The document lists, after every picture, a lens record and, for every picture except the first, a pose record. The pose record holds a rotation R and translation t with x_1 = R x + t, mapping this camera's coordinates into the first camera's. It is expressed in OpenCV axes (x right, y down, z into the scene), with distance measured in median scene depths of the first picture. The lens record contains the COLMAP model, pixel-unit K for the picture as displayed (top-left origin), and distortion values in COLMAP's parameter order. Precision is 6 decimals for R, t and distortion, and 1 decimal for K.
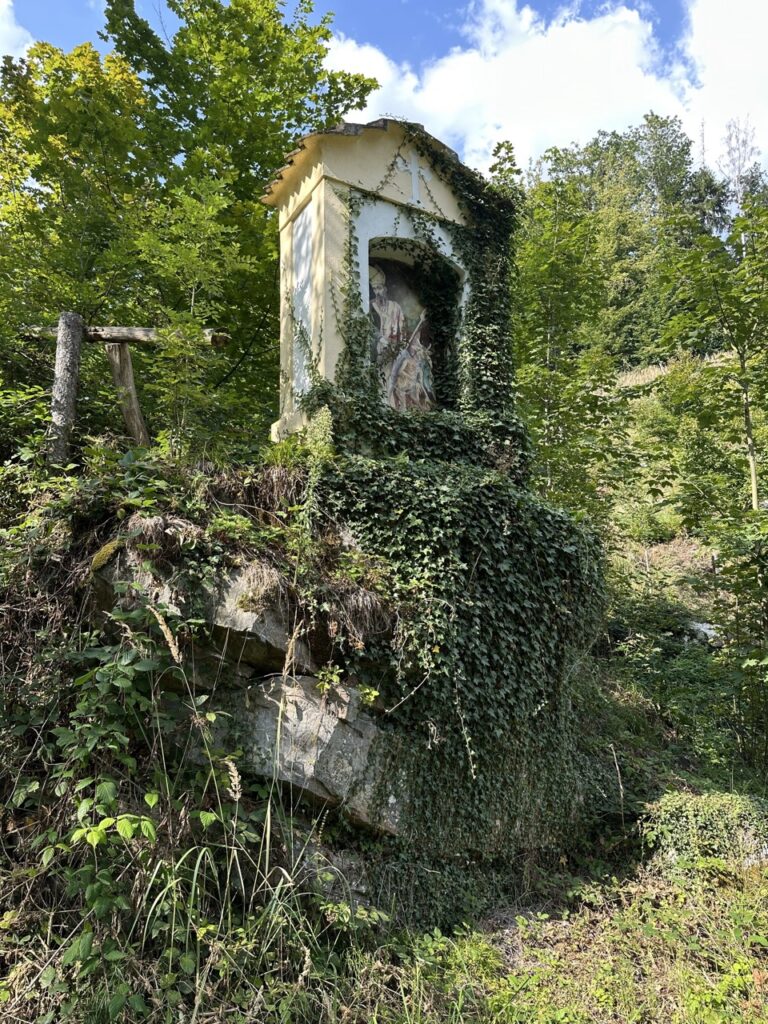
lens RADIAL K [[721.2, 0, 384.0], [0, 721.2, 512.0], [0, 0, 1]] dist [0.118427, -0.158105]
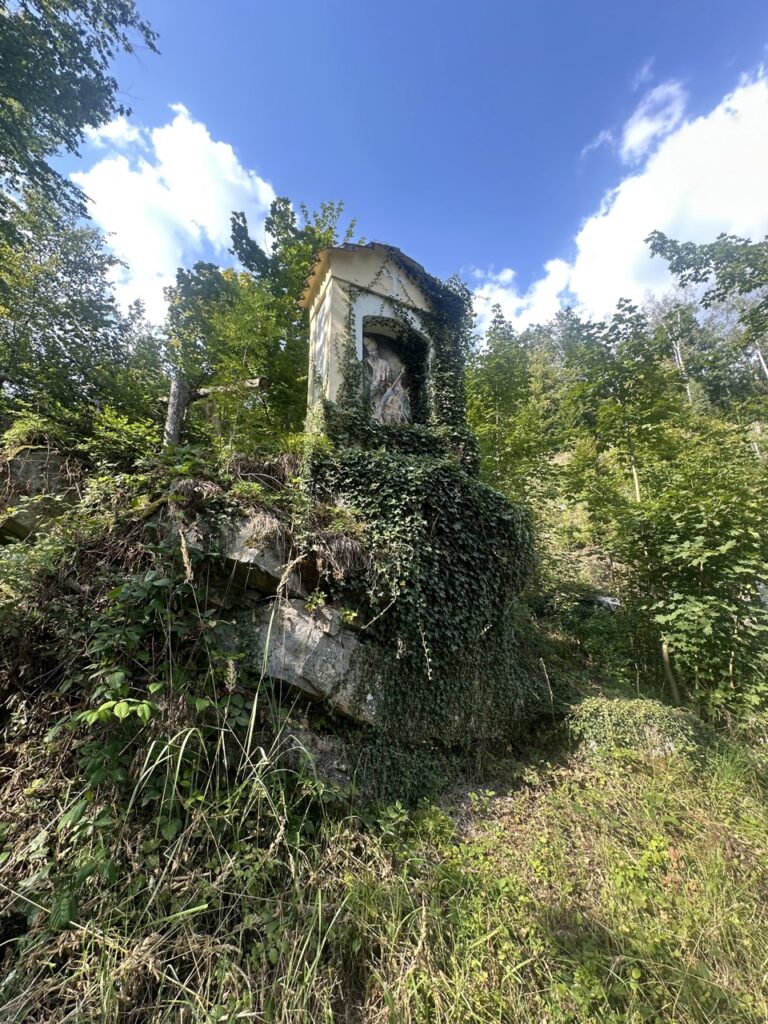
lens RADIAL K [[407.1, 0, 384.0], [0, 407.1, 512.0], [0, 0, 1]] dist [0.006135, -0.000118]
pose [[0.996698, -0.020433, -0.078579, 0.091353], [0.014033, 0.996604, -0.081145, 0.111229], [0.079970, 0.079774, 0.993600, 0.228812]]
